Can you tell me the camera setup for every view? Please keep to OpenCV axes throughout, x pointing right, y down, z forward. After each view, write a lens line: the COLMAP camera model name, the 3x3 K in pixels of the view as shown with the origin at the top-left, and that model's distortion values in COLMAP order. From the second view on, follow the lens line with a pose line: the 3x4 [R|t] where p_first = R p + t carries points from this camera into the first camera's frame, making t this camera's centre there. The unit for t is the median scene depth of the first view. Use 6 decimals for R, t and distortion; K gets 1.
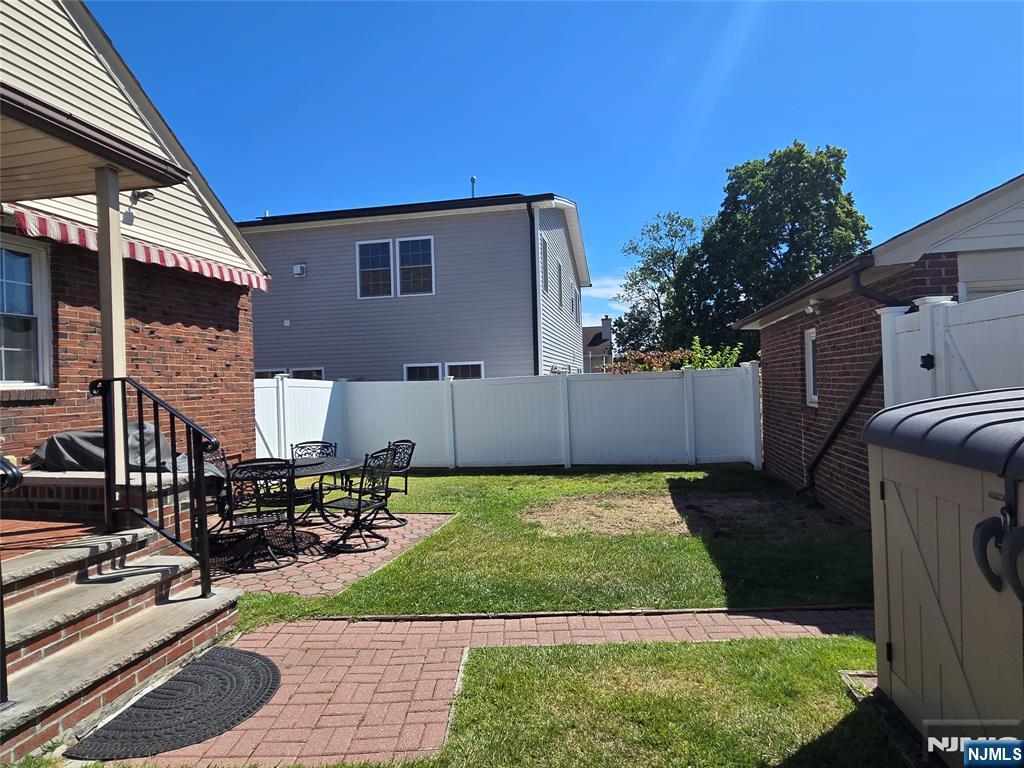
lens RADIAL K [[608.1, 0, 512.0], [0, 608.1, 384.0], [0, 0, 1]] dist [-0.000356, 0.001769]
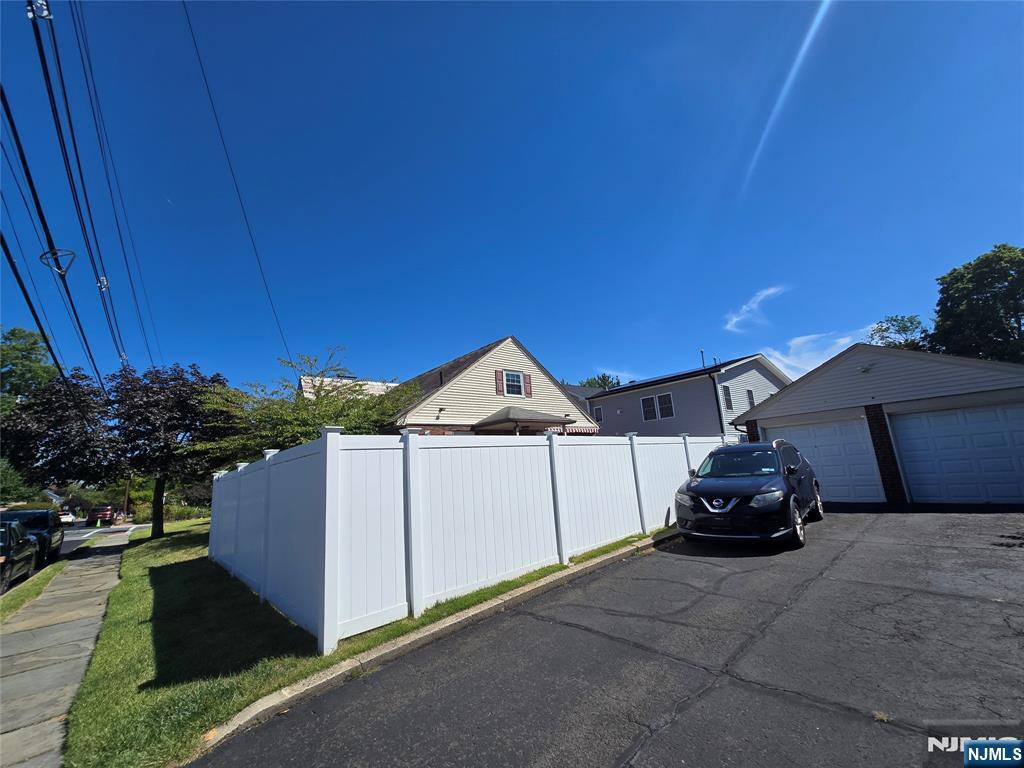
lens RADIAL K [[419.4, 0, 512.0], [0, 419.4, 384.0], [0, 0, 1]] dist [0.000034, 0.000201]
pose [[0.785407, -0.148872, -0.600810, 0.797606], [0.046420, 0.982079, -0.182662, -0.017387], [0.617237, 0.115575, 0.778243, -1.403751]]
